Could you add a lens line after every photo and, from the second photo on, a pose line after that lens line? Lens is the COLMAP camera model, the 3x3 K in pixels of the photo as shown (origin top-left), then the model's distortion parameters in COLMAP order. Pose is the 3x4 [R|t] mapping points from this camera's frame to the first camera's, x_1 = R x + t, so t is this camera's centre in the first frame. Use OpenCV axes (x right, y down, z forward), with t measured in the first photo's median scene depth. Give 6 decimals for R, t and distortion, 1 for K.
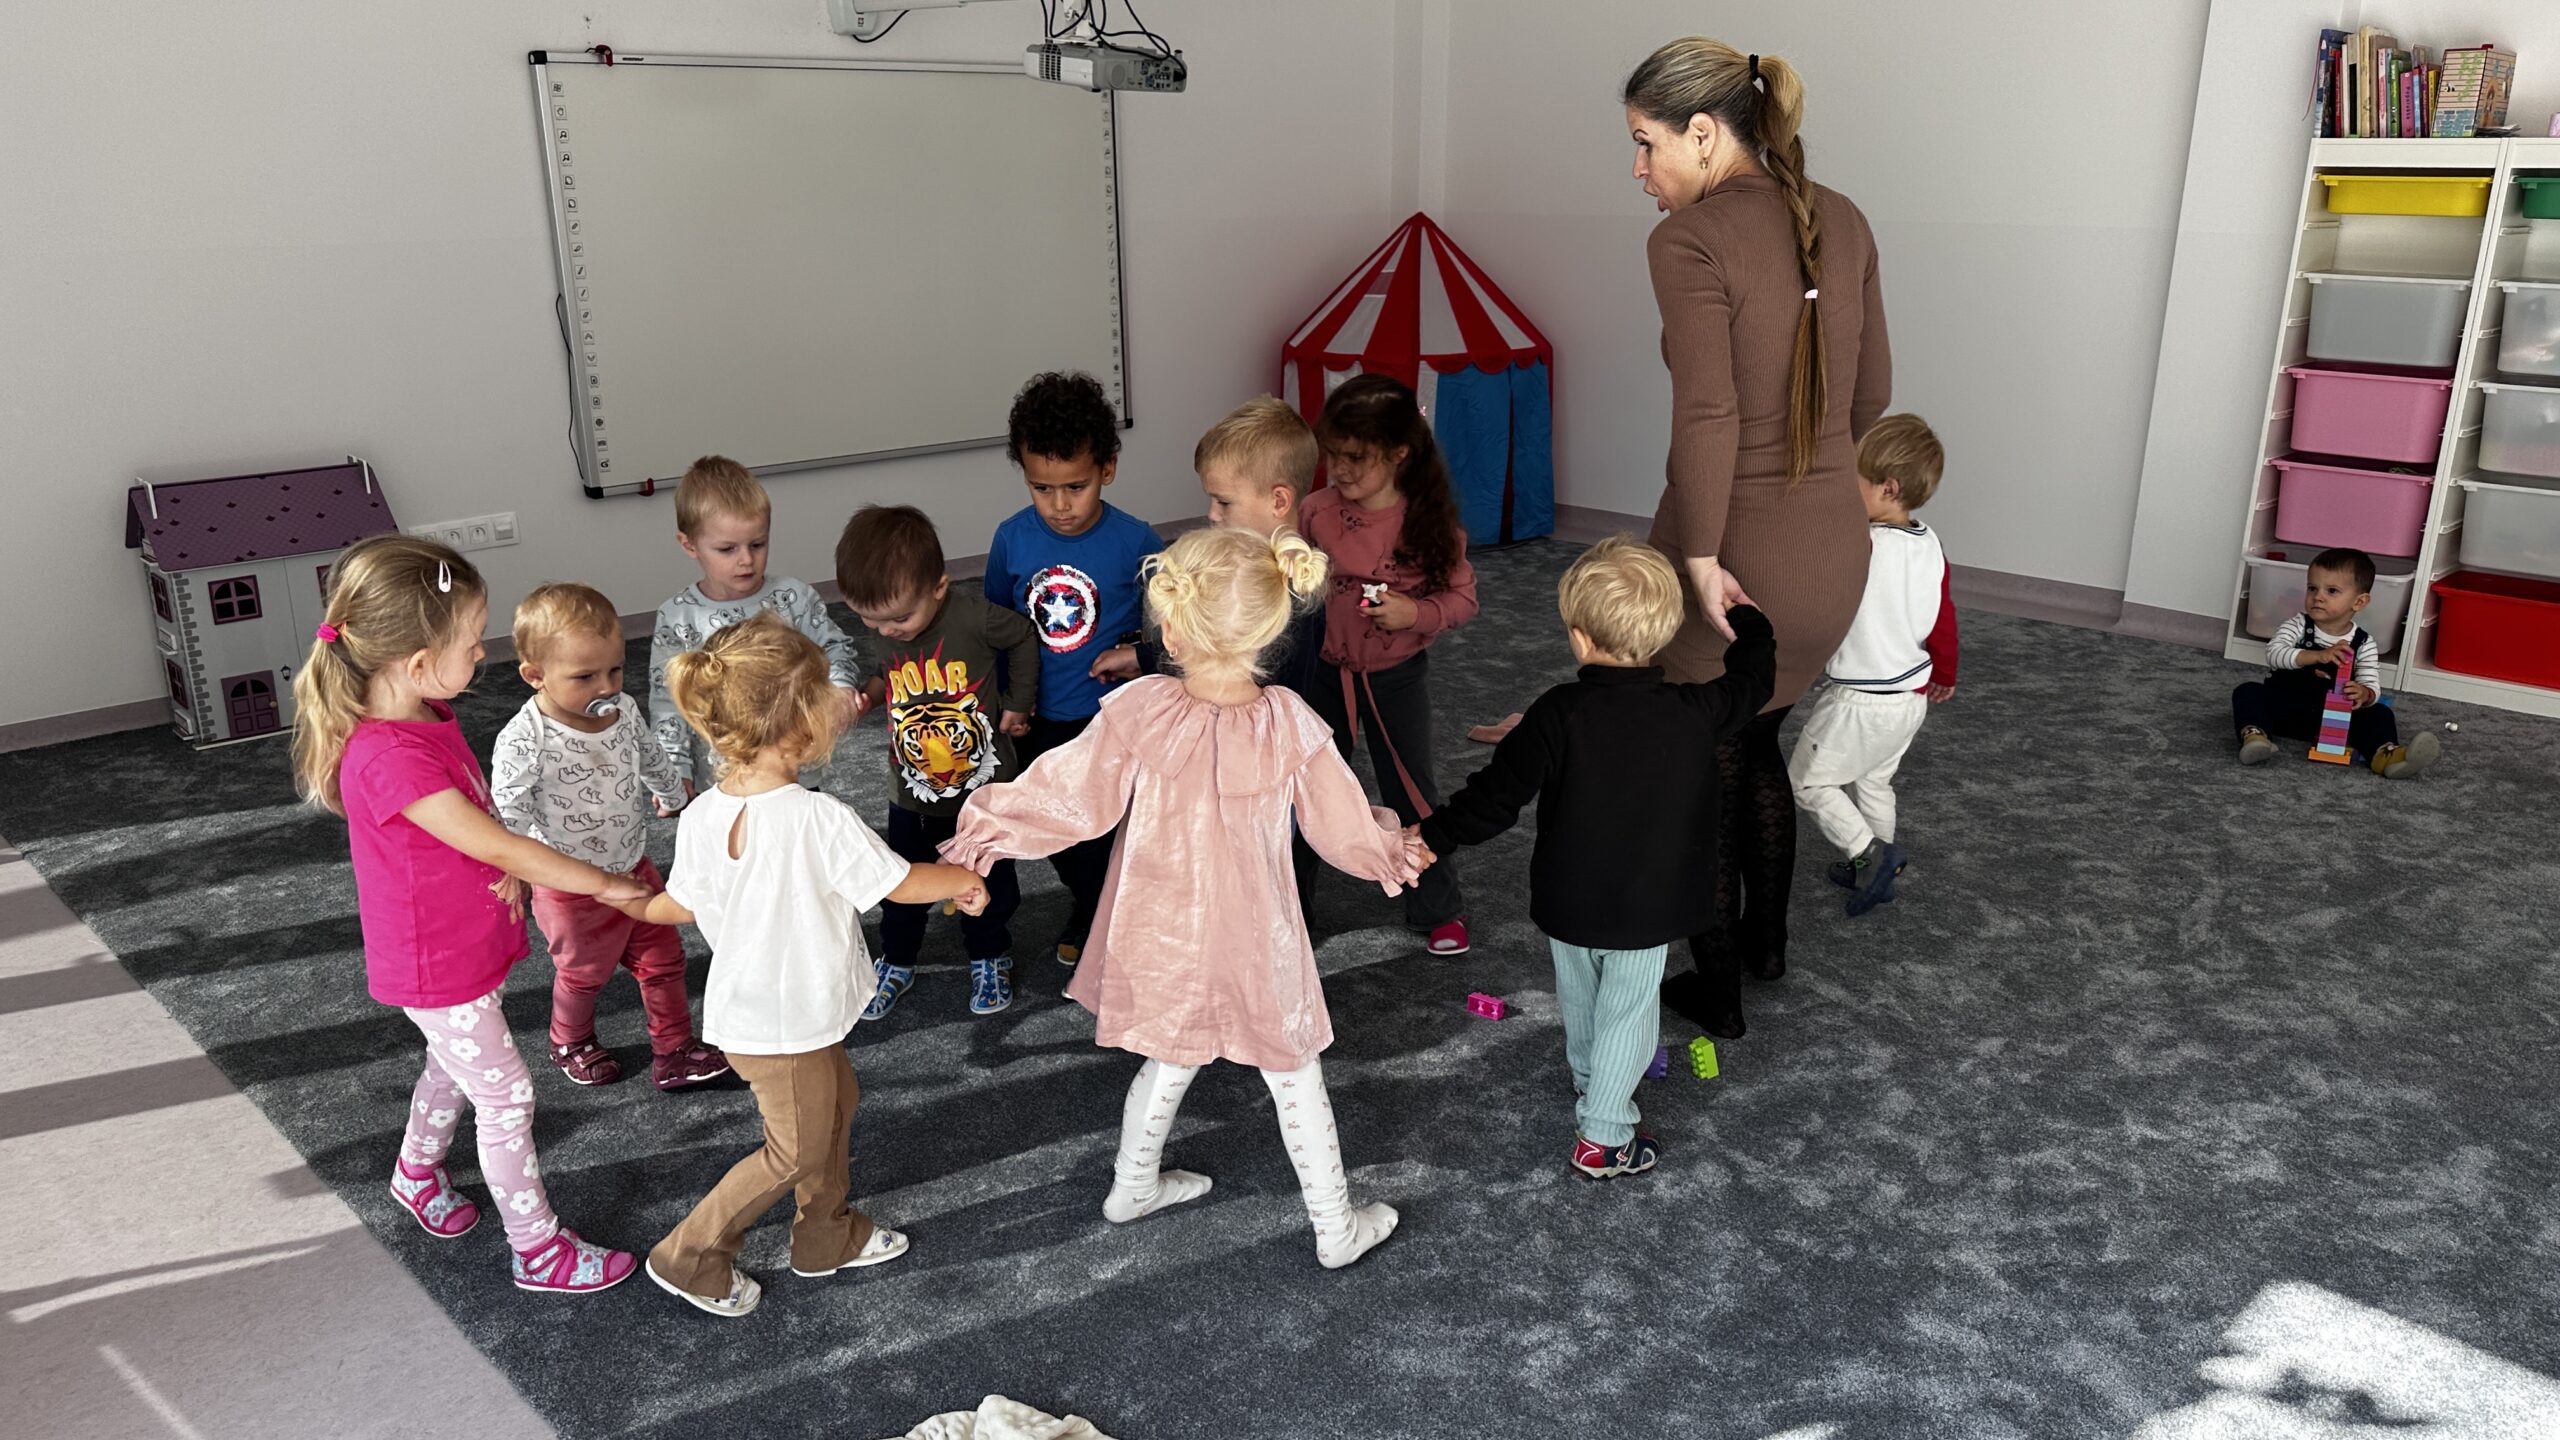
lens RADIAL K [[1757.6, 0, 1280.0], [0, 1757.6, 720.0], [0, 0, 1]] dist [0.002003, -0.003121]
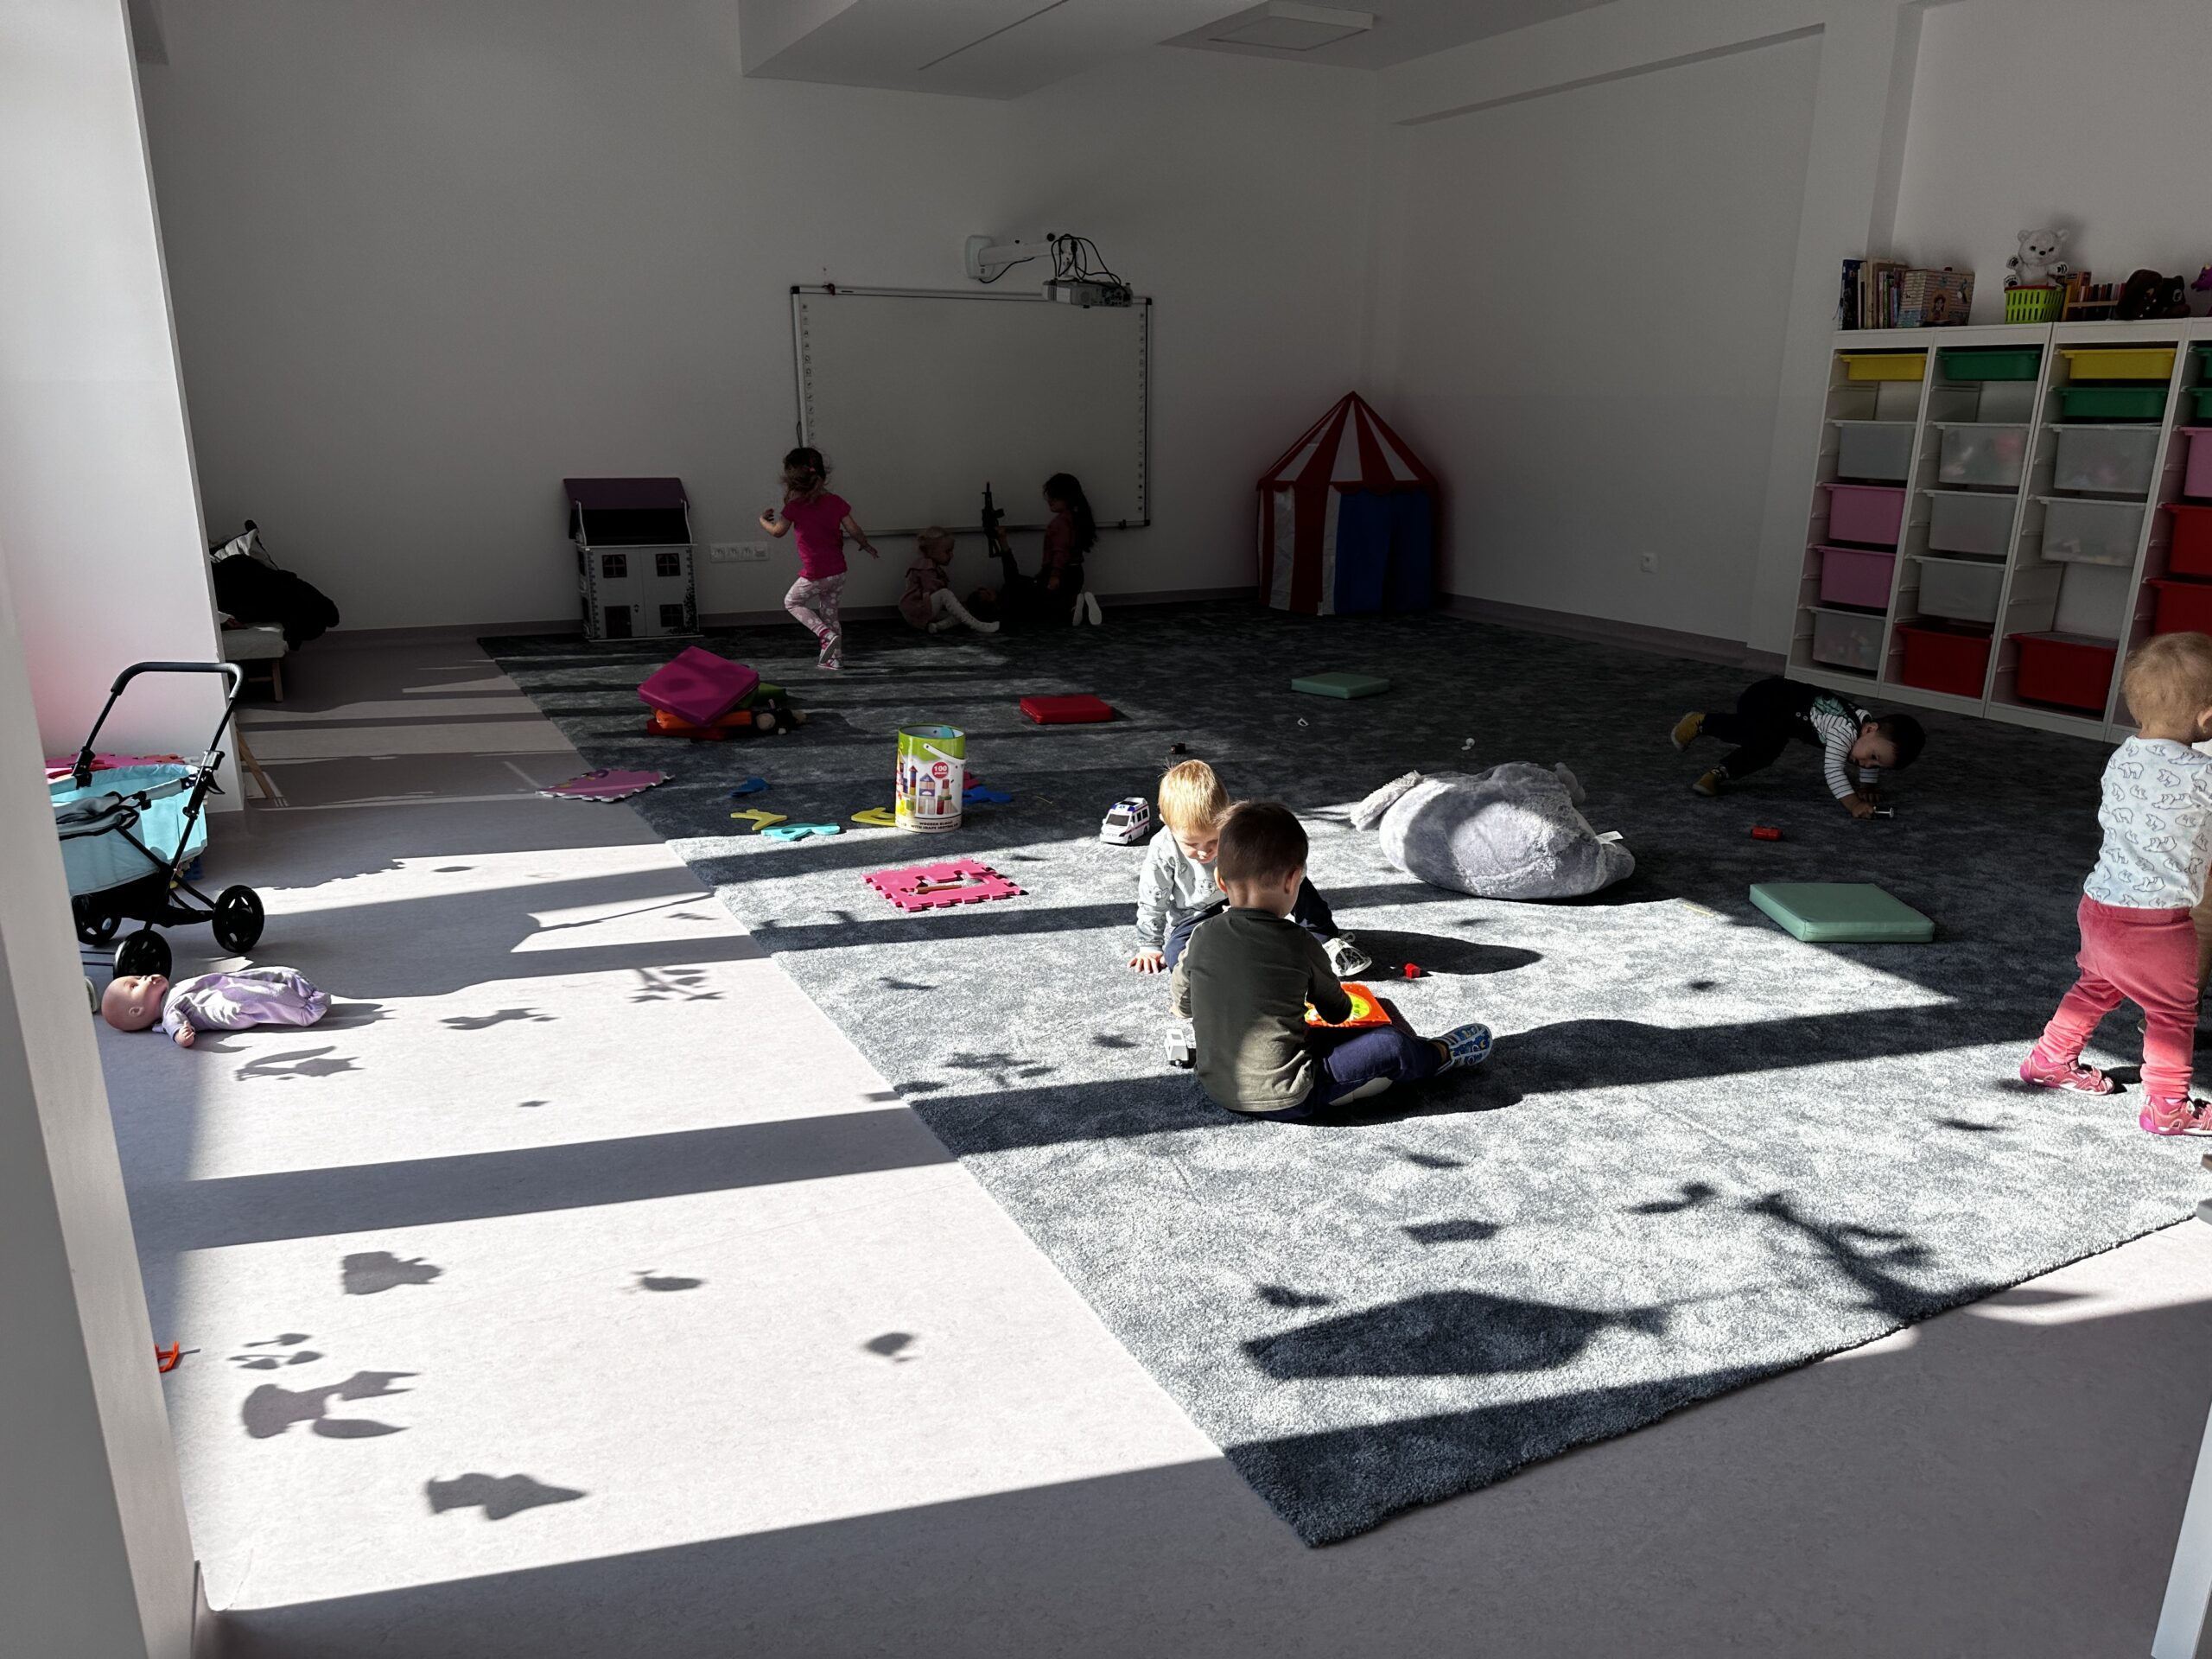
lens RADIAL K [[1520.3, 0, 1106.0], [0, 1520.3, 829.5], [0, 0, 1]] dist [0.002619, 0.049868]
pose [[0.961988, 0.085010, -0.259521, 0.361361], [-0.091789, 0.995679, -0.014092, 0.180729], [0.257202, 0.037377, 0.965635, -0.440471]]
